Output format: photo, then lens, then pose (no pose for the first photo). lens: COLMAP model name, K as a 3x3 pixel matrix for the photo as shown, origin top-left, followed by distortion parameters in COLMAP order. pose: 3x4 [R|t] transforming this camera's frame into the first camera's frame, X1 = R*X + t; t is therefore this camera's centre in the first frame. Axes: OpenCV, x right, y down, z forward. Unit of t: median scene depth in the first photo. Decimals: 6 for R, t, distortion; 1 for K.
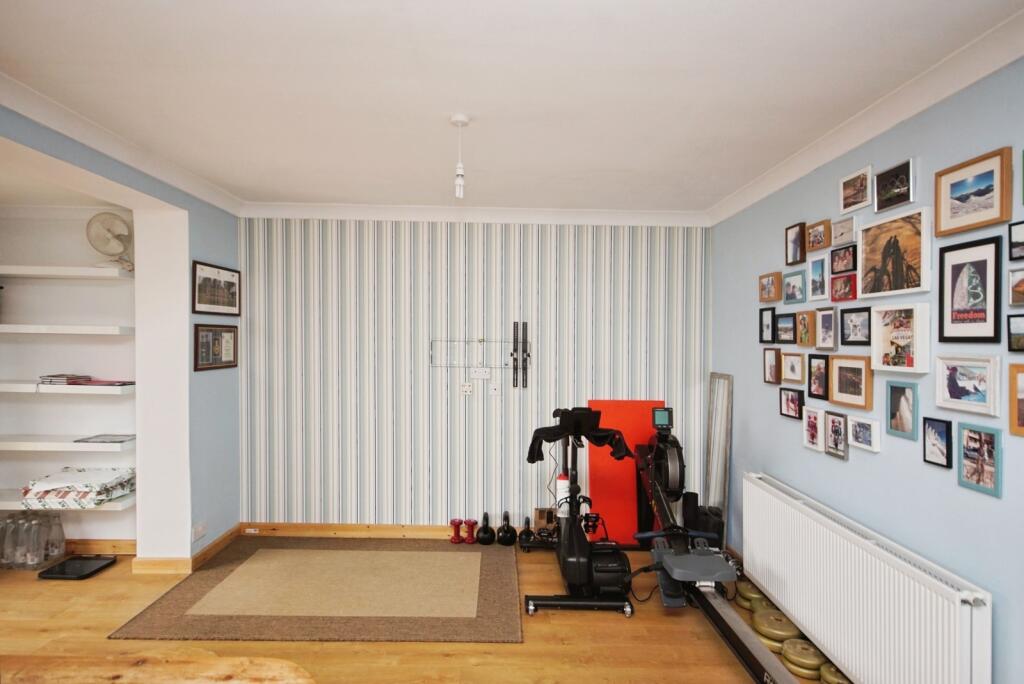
lens RADIAL K [[549.4, 0, 510.6], [0, 549.4, 361.5], [0, 0, 1]] dist [0.000830, 0.014150]
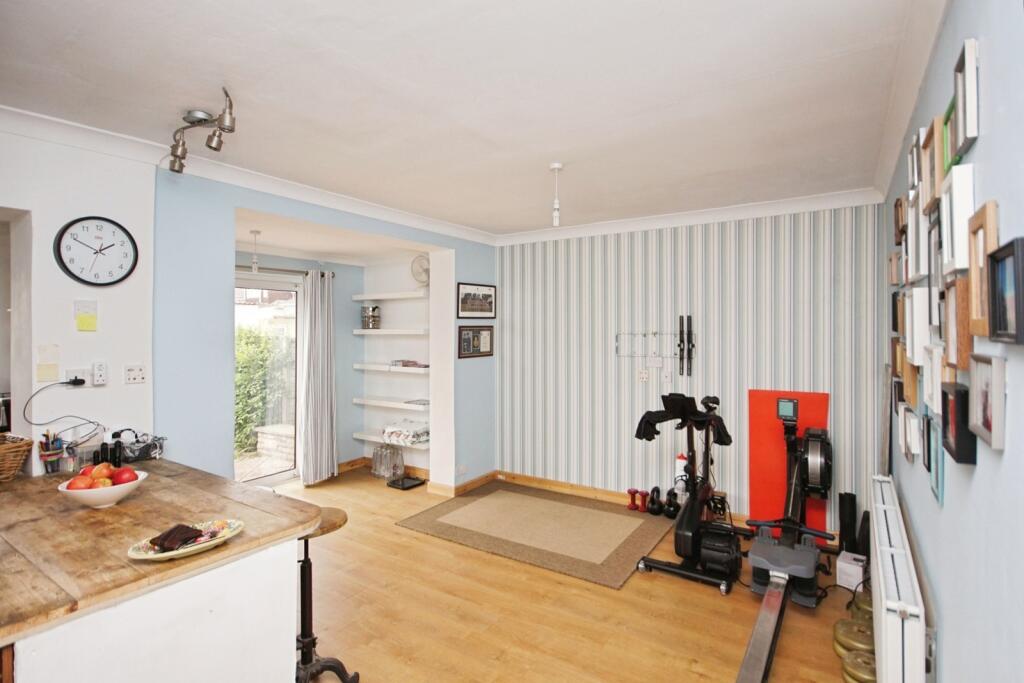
lens RADIAL K [[510.8, 0, 512.0], [0, 510.8, 341.5], [0, 0, 1]] dist [-0.000912, 0.000154]
pose [[0.824506, -0.011899, -0.565729, 0.306658], [0.001578, 0.999823, -0.018729, -0.001843], [0.565852, 0.014549, 0.824379, -0.029087]]
